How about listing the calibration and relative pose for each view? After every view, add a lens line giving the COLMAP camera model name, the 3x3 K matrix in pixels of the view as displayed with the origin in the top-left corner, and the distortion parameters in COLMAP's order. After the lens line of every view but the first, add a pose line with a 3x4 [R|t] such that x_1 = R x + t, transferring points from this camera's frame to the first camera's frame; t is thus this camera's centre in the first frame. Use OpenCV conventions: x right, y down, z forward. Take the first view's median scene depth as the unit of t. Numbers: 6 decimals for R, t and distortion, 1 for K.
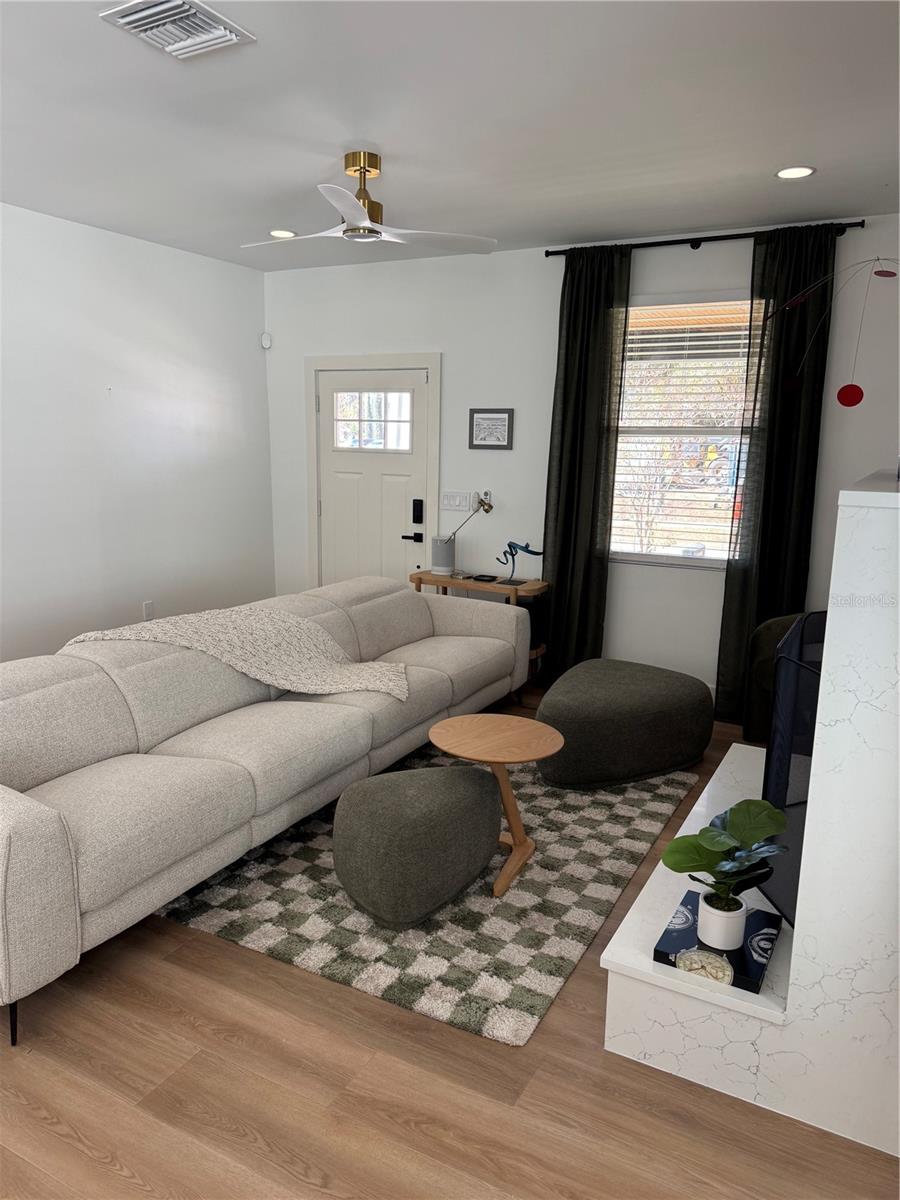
lens RADIAL K [[835.4, 0, 450.0], [0, 835.4, 600.0], [0, 0, 1]] dist [0.170889, -0.303910]
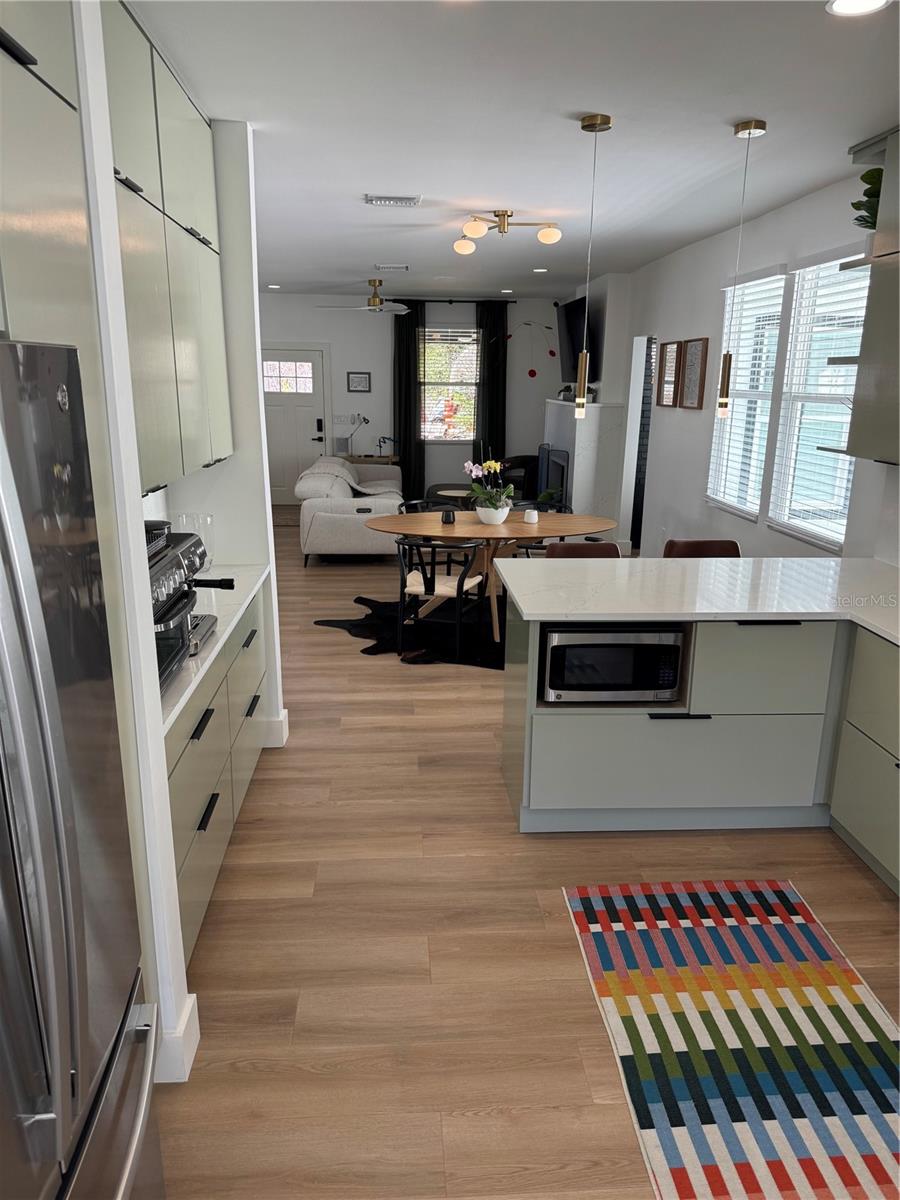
lens RADIAL K [[835.4, 0, 450.0], [0, 835.4, 600.0], [0, 0, 1]] dist [0.170889, -0.303910]
pose [[0.846695, -0.146871, 0.511406, -0.984334], [0.106598, 0.988485, 0.107398, 0.135794], [-0.521291, -0.036419, 0.852602, -0.976548]]
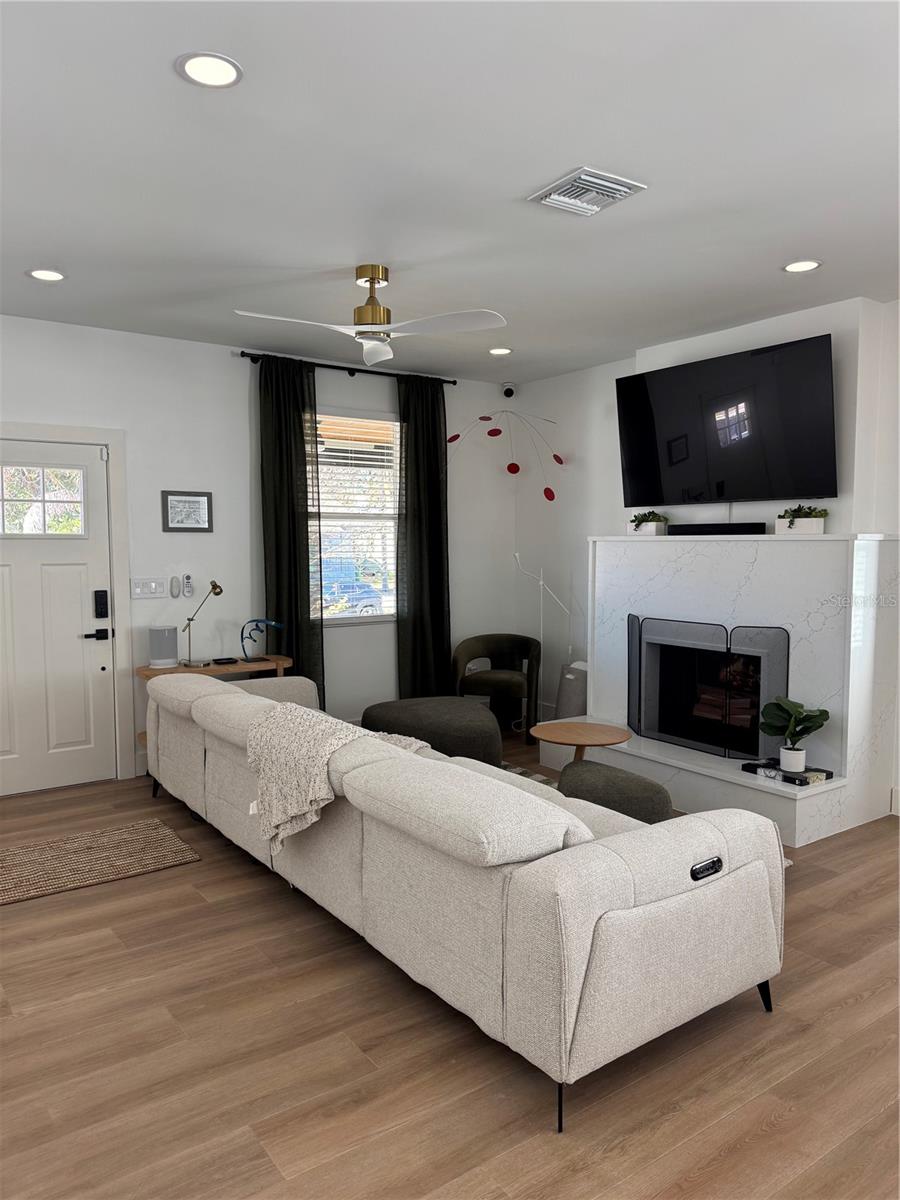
lens RADIAL K [[835.4, 0, 450.0], [0, 835.4, 600.0], [0, 0, 1]] dist [0.170889, -0.303910]
pose [[0.443206, -0.084082, 0.892468, -0.774801], [0.180511, 0.983568, 0.003022, -0.056202], [-0.878057, 0.159761, 0.451101, 0.338930]]
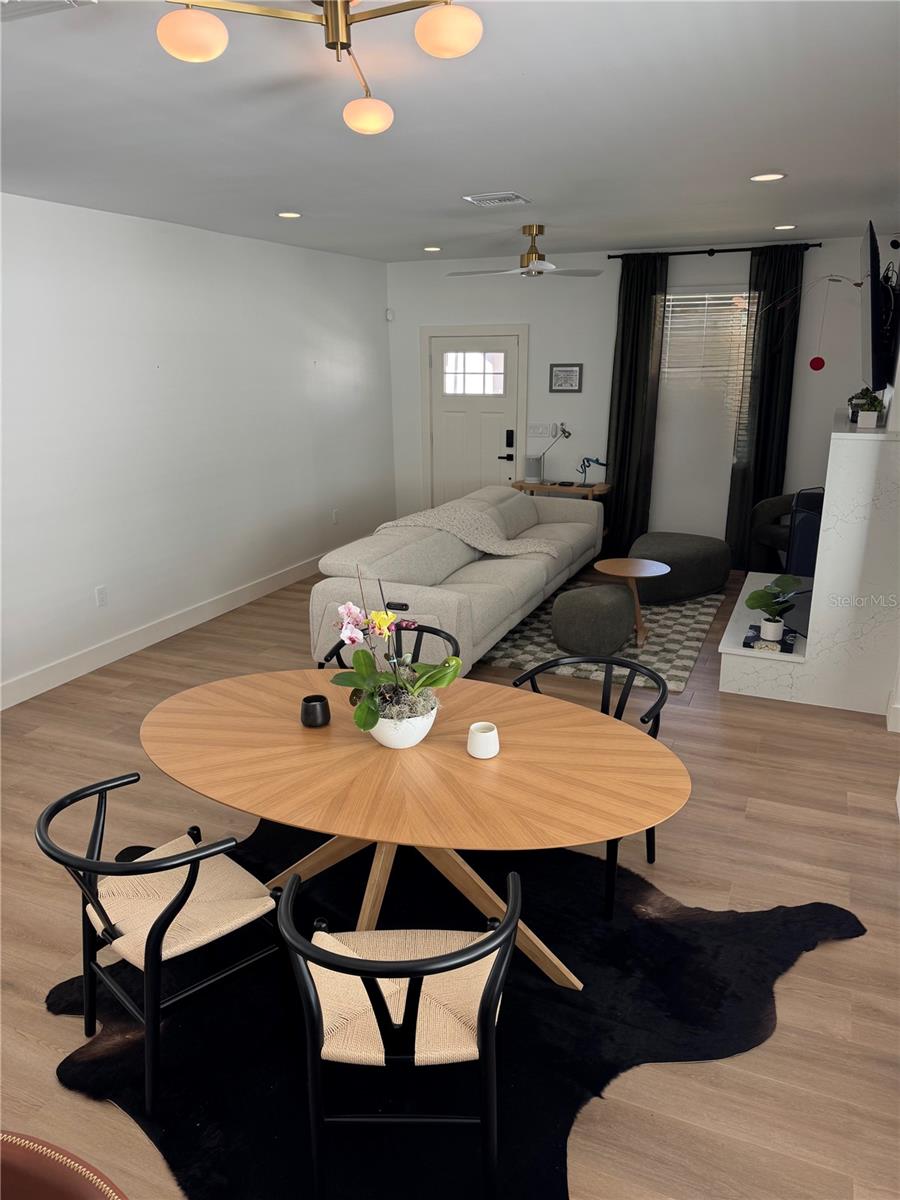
lens RADIAL K [[835.4, 0, 450.0], [0, 835.4, 600.0], [0, 0, 1]] dist [0.170889, -0.303910]
pose [[0.995946, -0.050857, 0.074199, -0.302813], [0.043152, 0.993849, 0.101993, 0.018589], [-0.078929, -0.098378, 0.992014, -0.500293]]
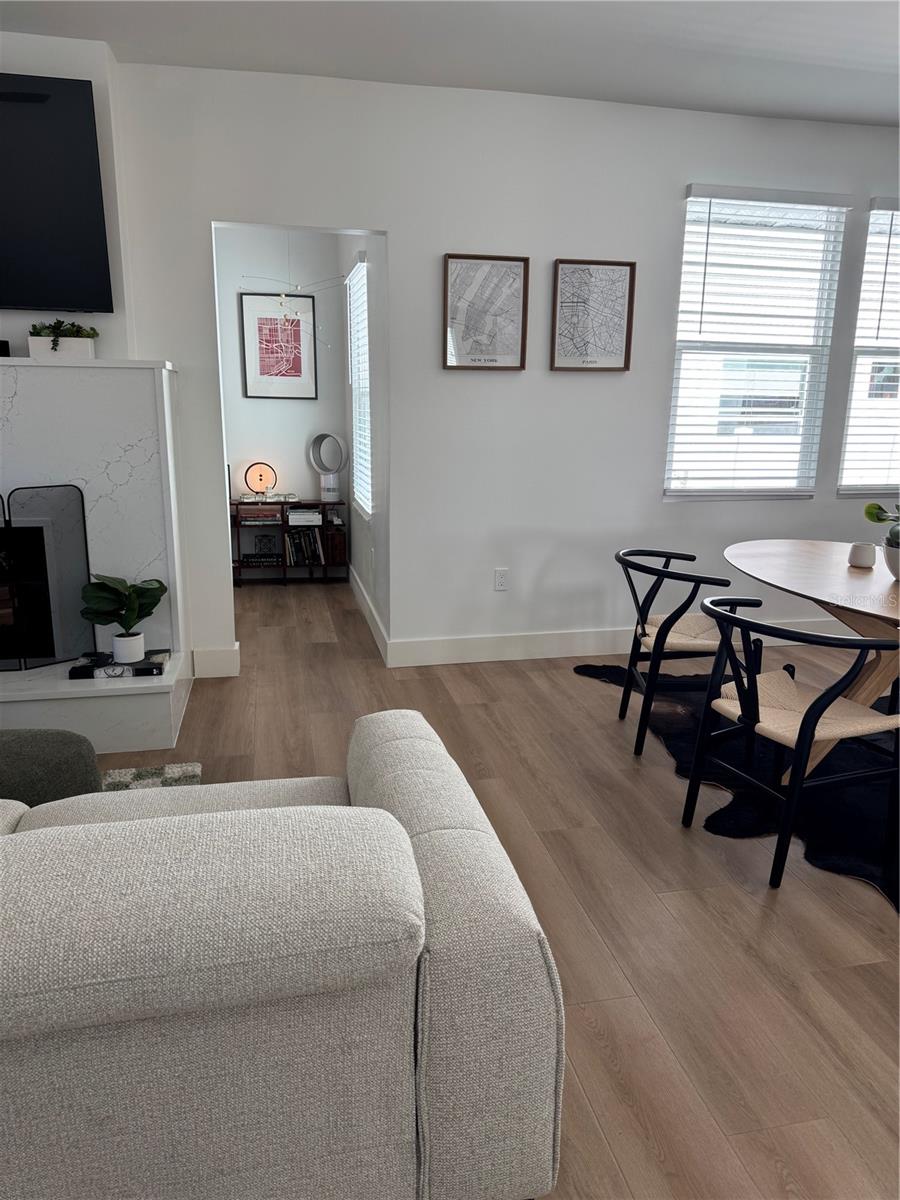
lens RADIAL K [[846.7, 0, 450.0], [0, 846.7, 600.0], [0, 0, 1]] dist [0.005053, 0.000622]
pose [[-0.654147, -0.202123, 0.728860, -0.530062], [0.117595, 0.924738, 0.361983, -0.087689], [-0.747170, 0.322501, -0.581146, 0.645546]]
